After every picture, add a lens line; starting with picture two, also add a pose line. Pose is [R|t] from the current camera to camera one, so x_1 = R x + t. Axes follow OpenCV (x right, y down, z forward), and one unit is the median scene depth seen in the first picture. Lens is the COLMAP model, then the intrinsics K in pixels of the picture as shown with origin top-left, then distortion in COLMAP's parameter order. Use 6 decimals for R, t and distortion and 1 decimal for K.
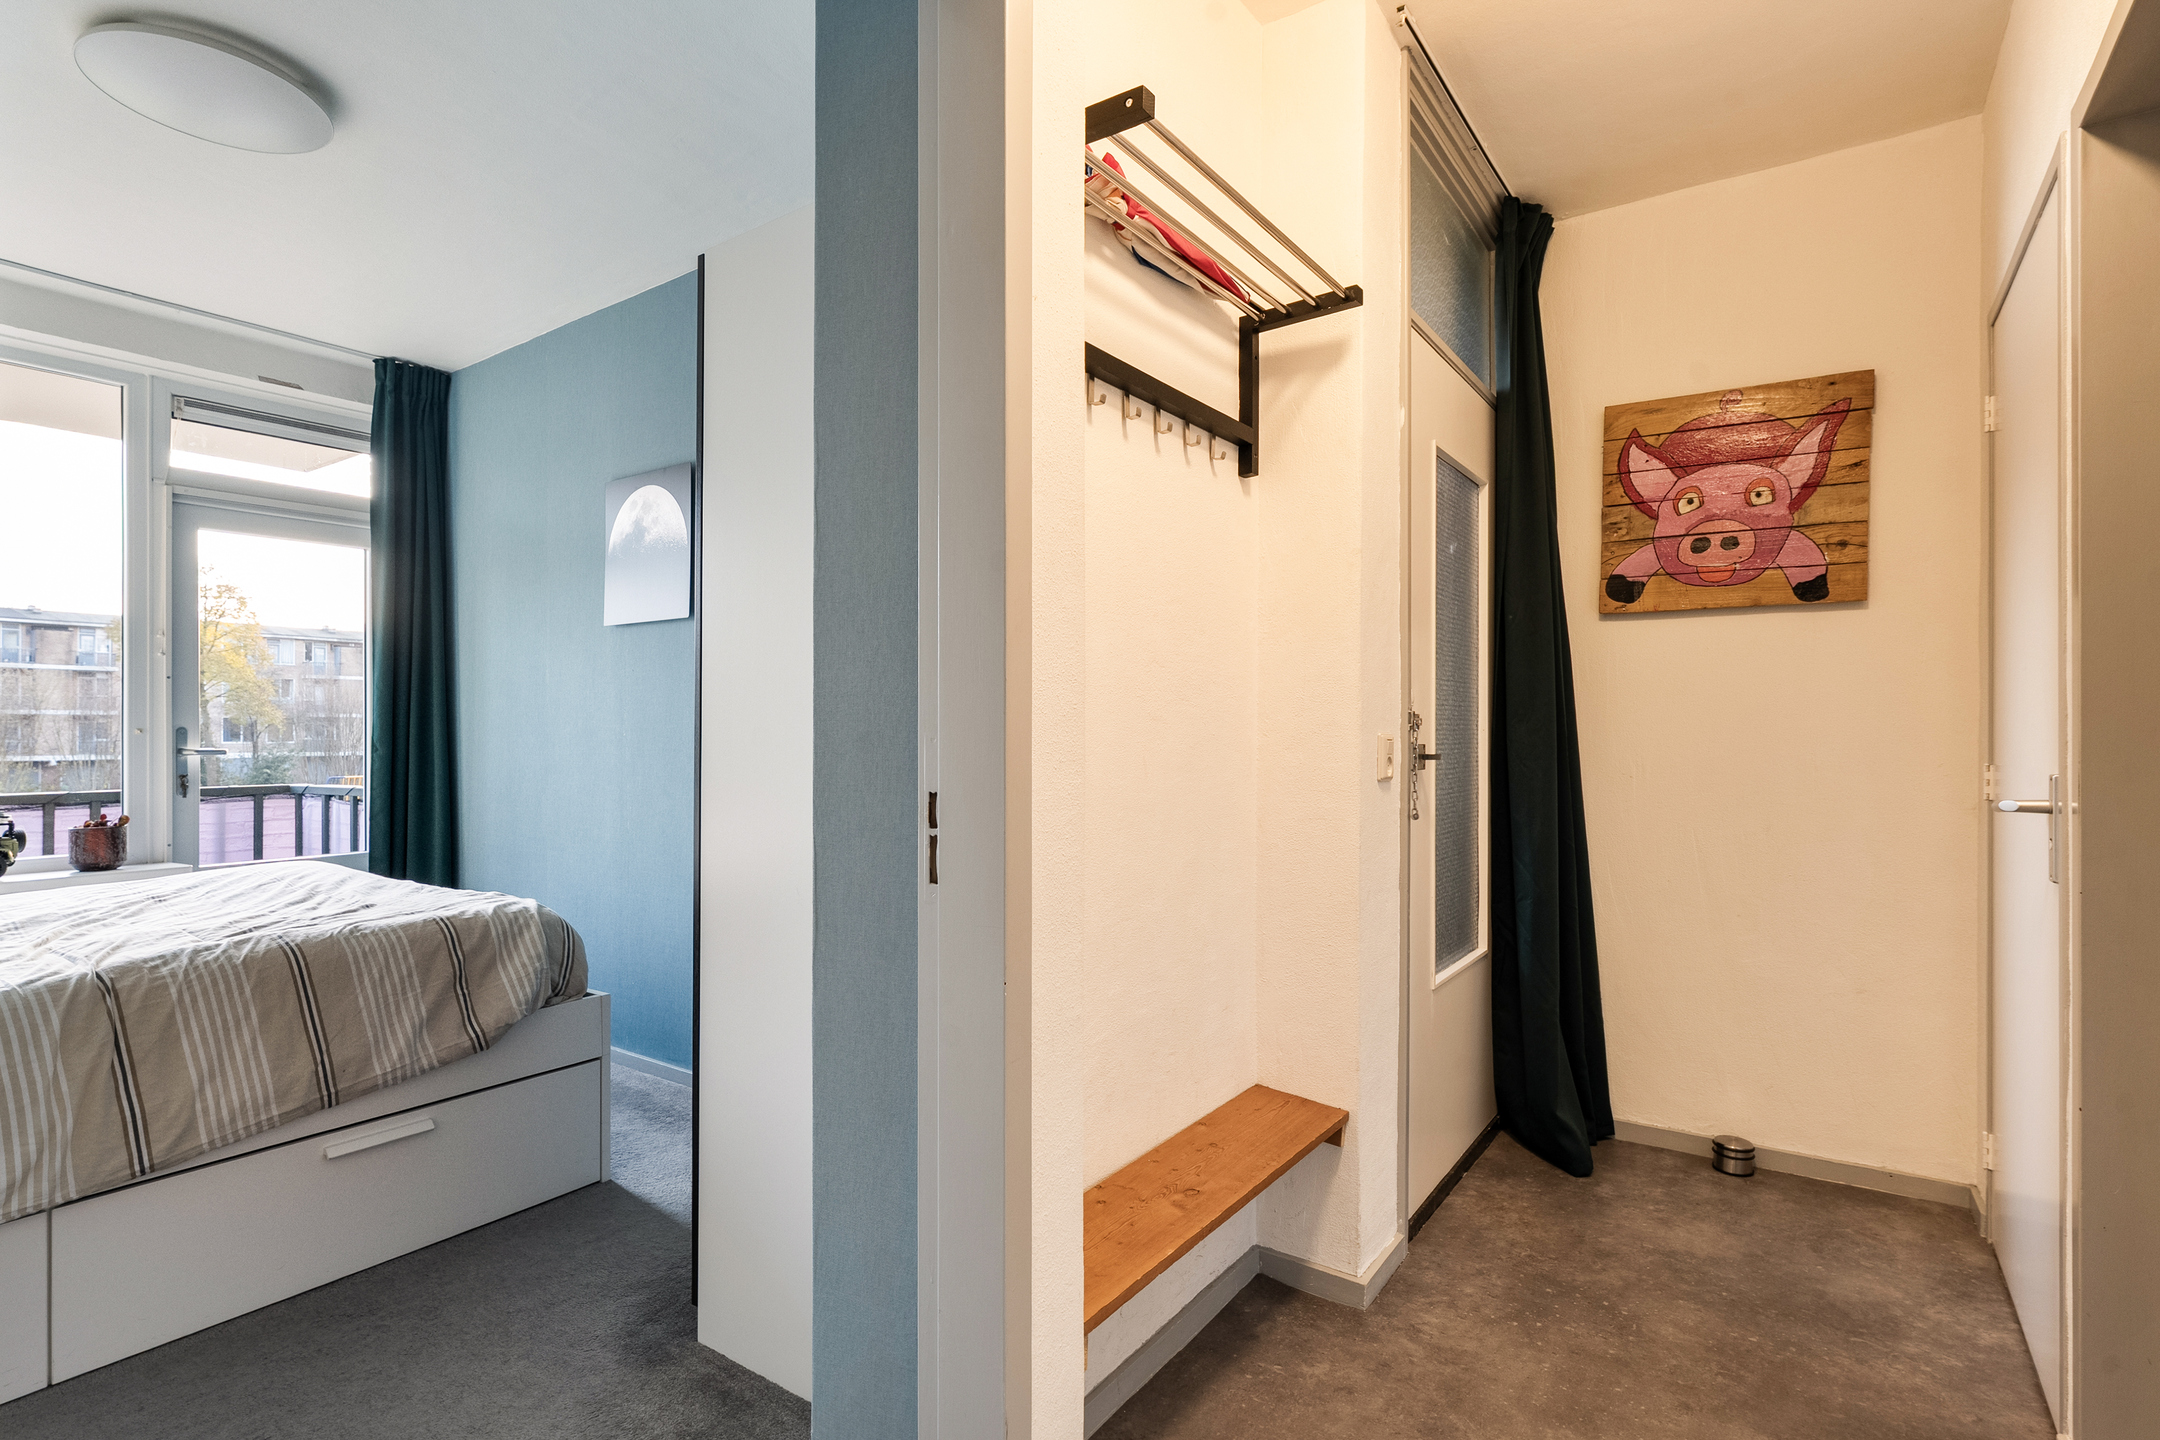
lens RADIAL K [[1016.0, 0, 1070.6], [0, 1016.0, 731.0], [0, 0, 1]] dist [-0.002037, 0.000367]
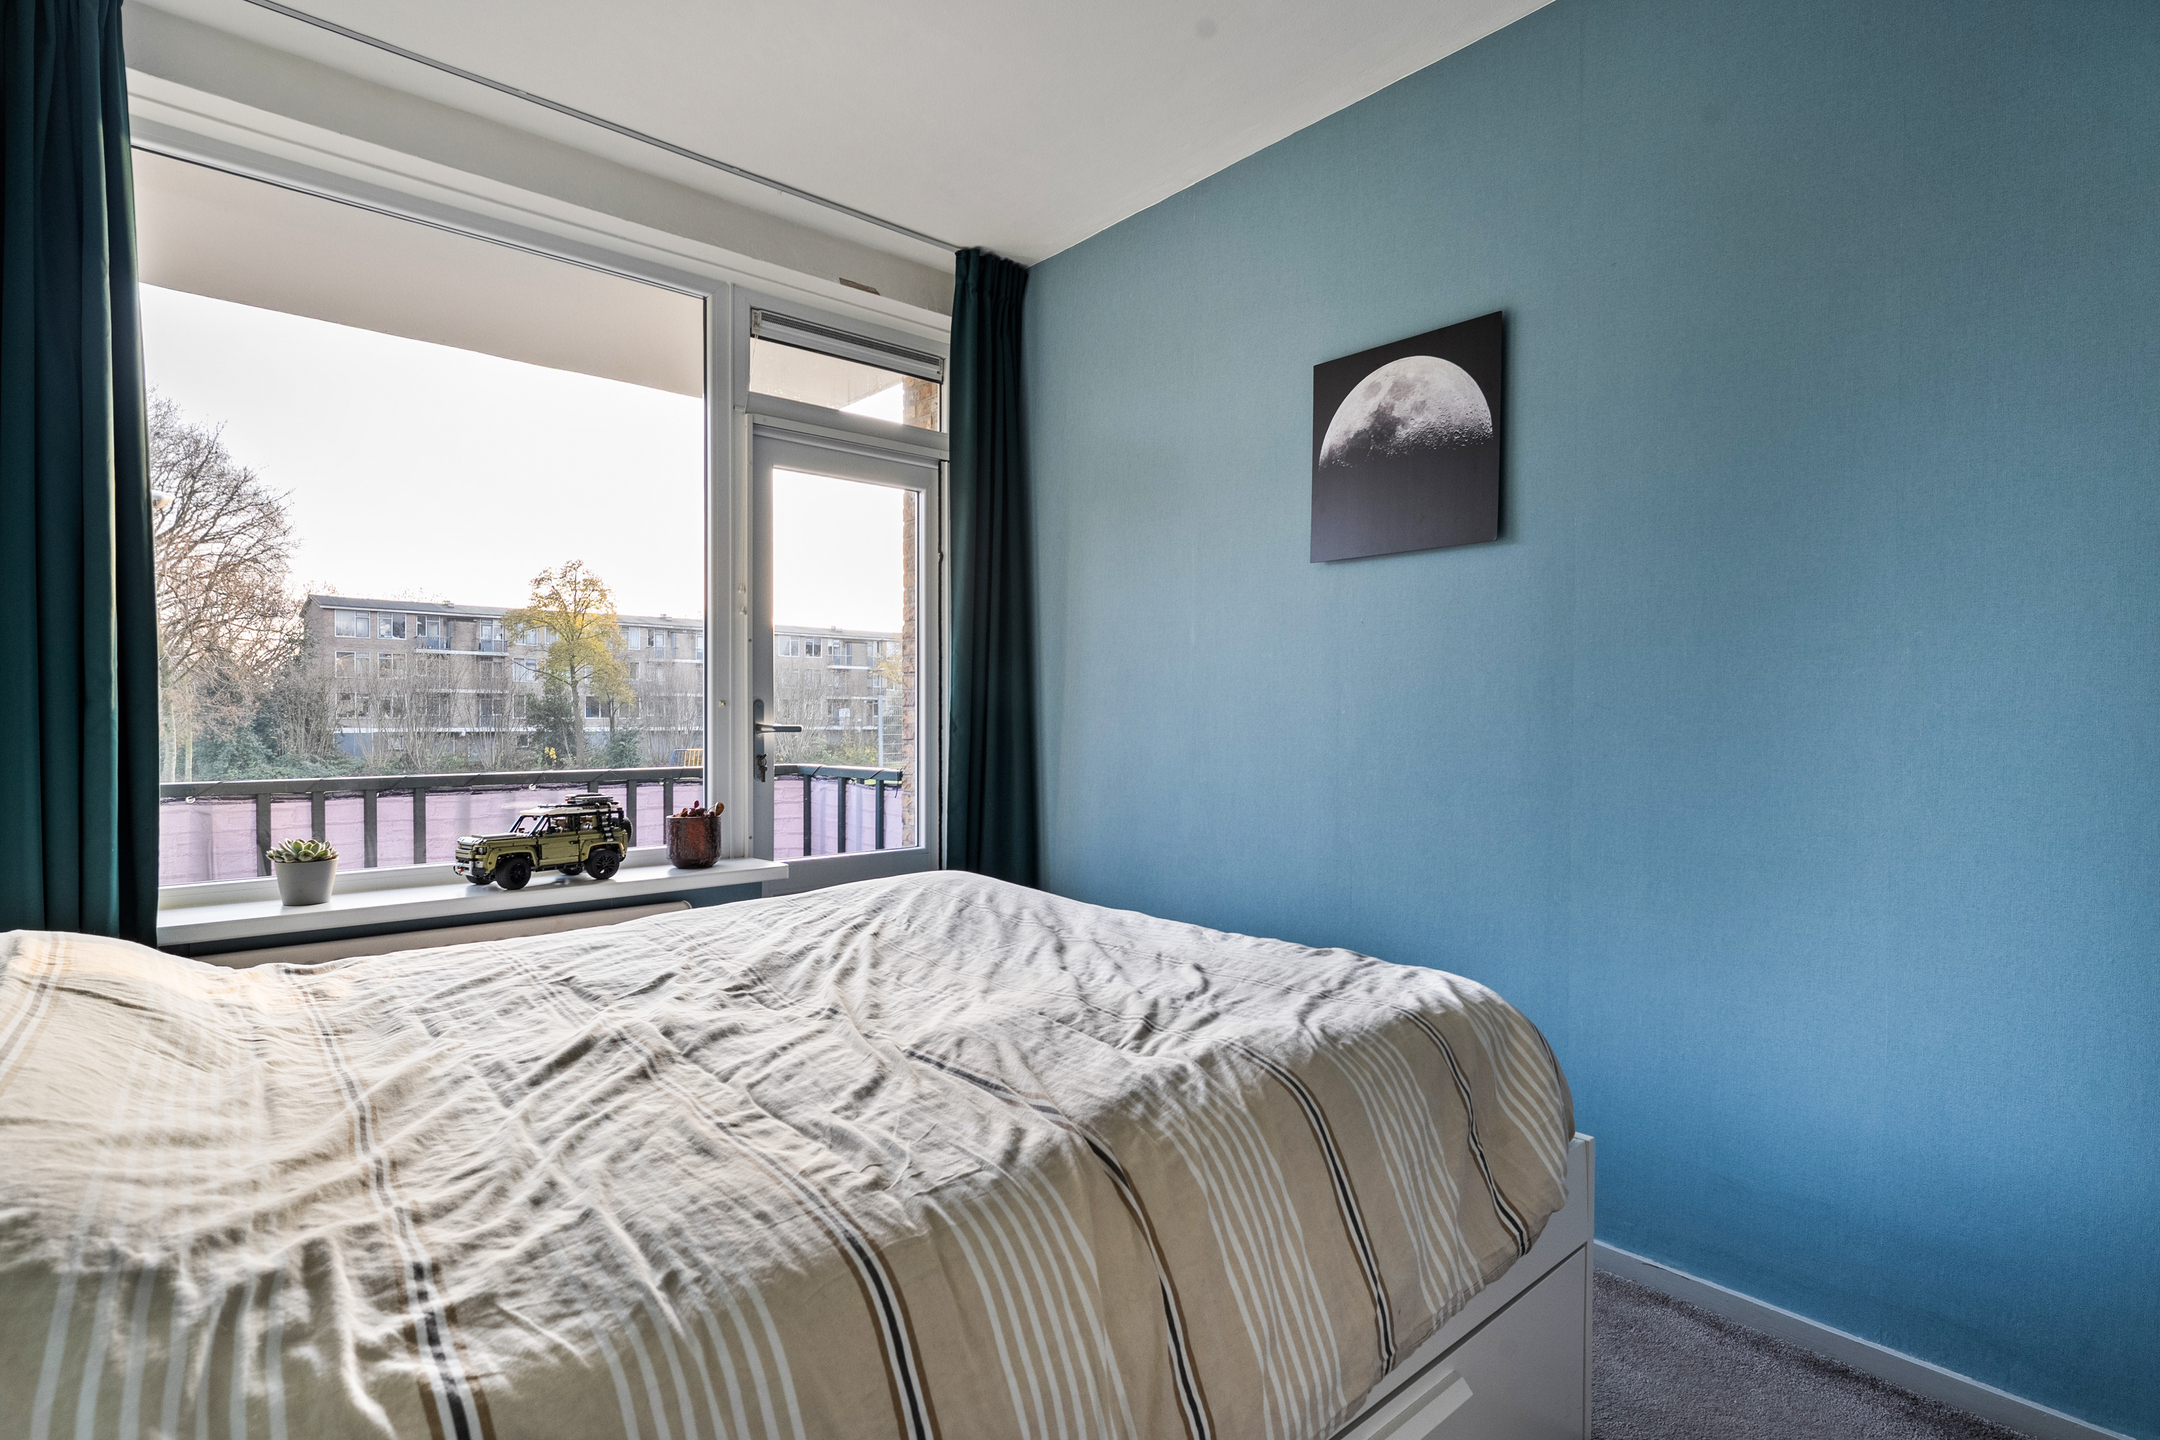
lens RADIAL K [[1004.8, 0, 1073.7], [0, 1004.8, 734.1], [0, 0, 1]] dist [0.001138, 0.000116]
pose [[0.973019, 0.012537, -0.230386, -0.392204], [-0.007606, 0.999723, 0.022278, 0.004060], [0.230602, -0.019925, 0.972844, 0.219420]]
